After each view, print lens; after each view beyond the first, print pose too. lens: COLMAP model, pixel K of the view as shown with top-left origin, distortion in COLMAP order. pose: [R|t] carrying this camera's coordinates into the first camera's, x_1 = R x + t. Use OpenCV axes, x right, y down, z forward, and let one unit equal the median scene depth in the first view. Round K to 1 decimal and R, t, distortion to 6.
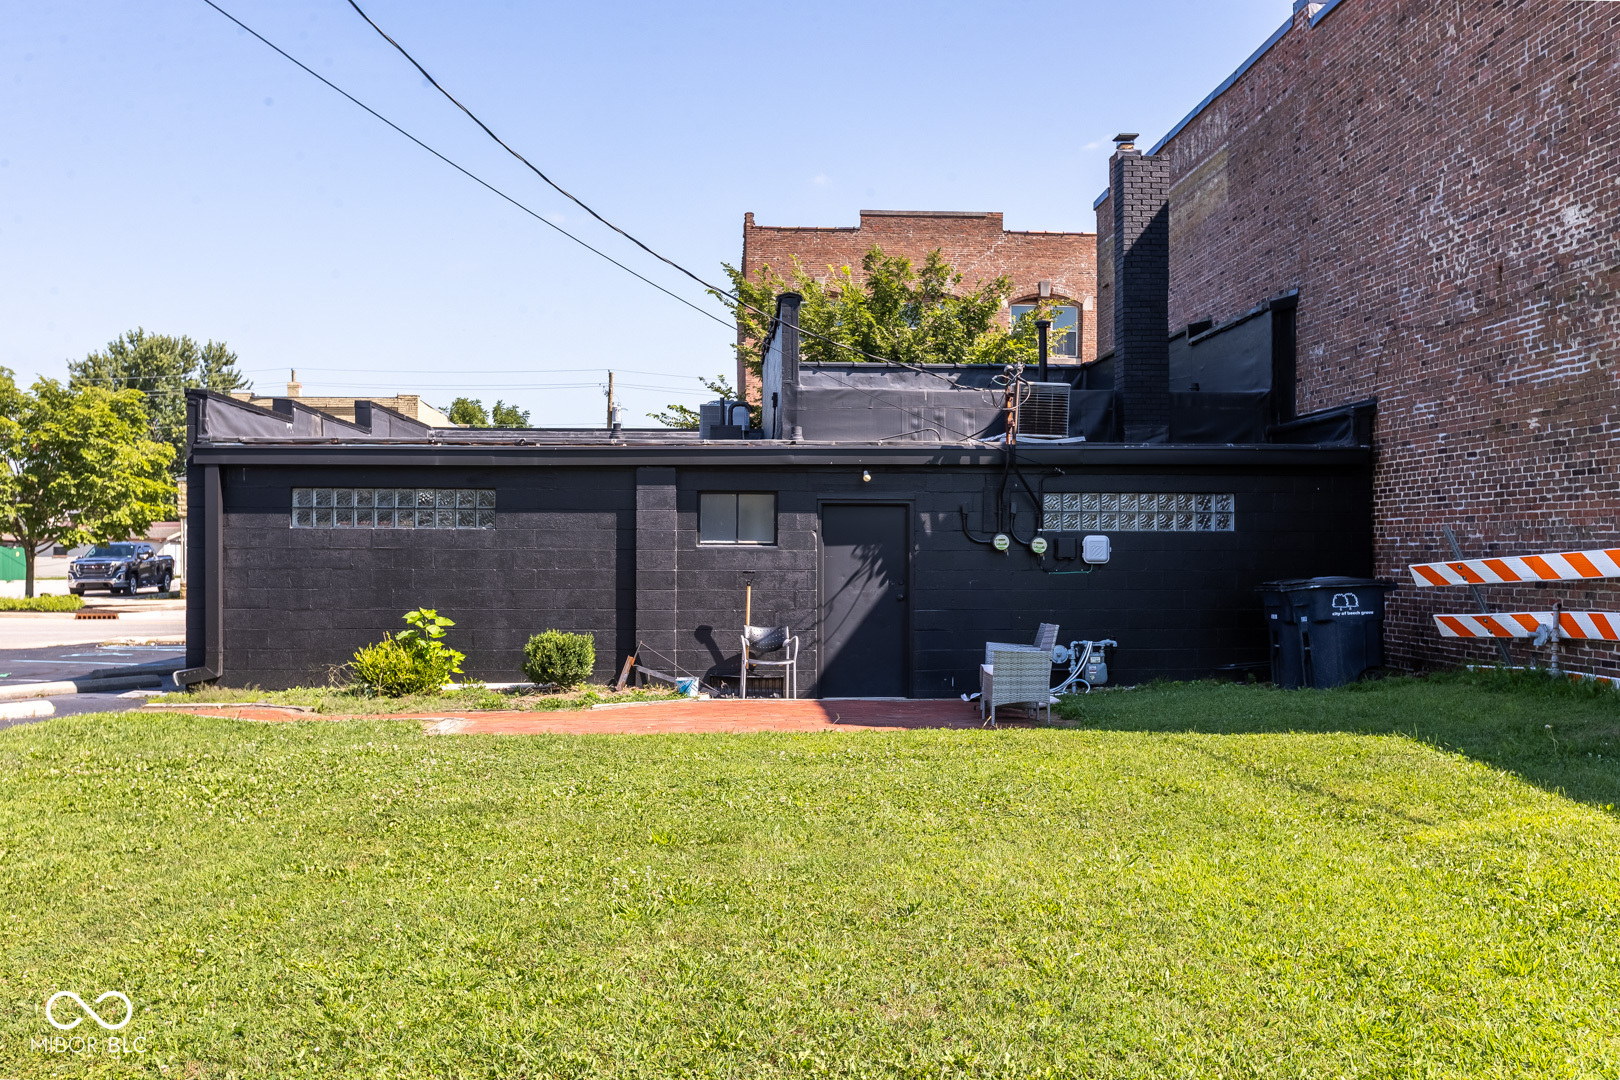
lens RADIAL K [[1578.6, 0, 809.3], [0, 1578.6, 533.3], [0, 0, 1]] dist [-0.005389, 0.017115]
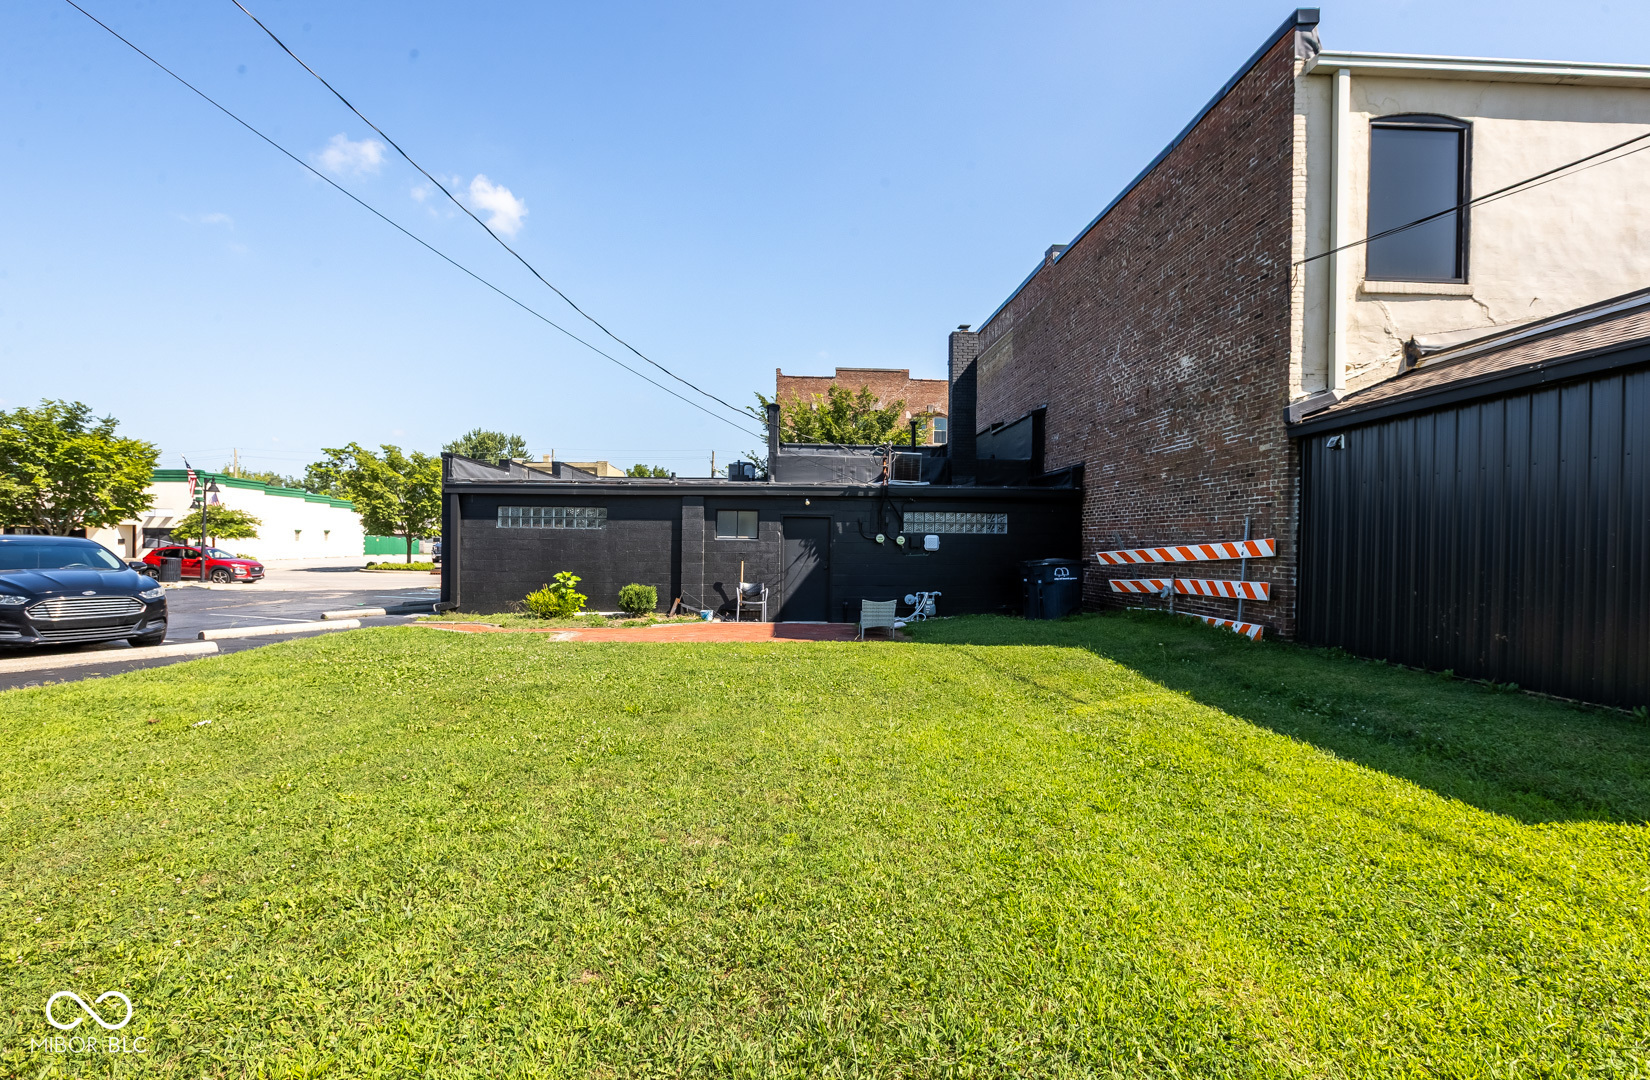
lens RADIAL K [[782.5, 0, 824.1], [0, 782.5, 552.1], [0, 0, 1]] dist [-0.047341, 0.000034]
pose [[0.999939, 0.008656, -0.006844, 0.063859], [-0.008502, 0.999718, 0.022195, 0.001921], [0.007035, -0.022135, 0.999730, 0.086776]]
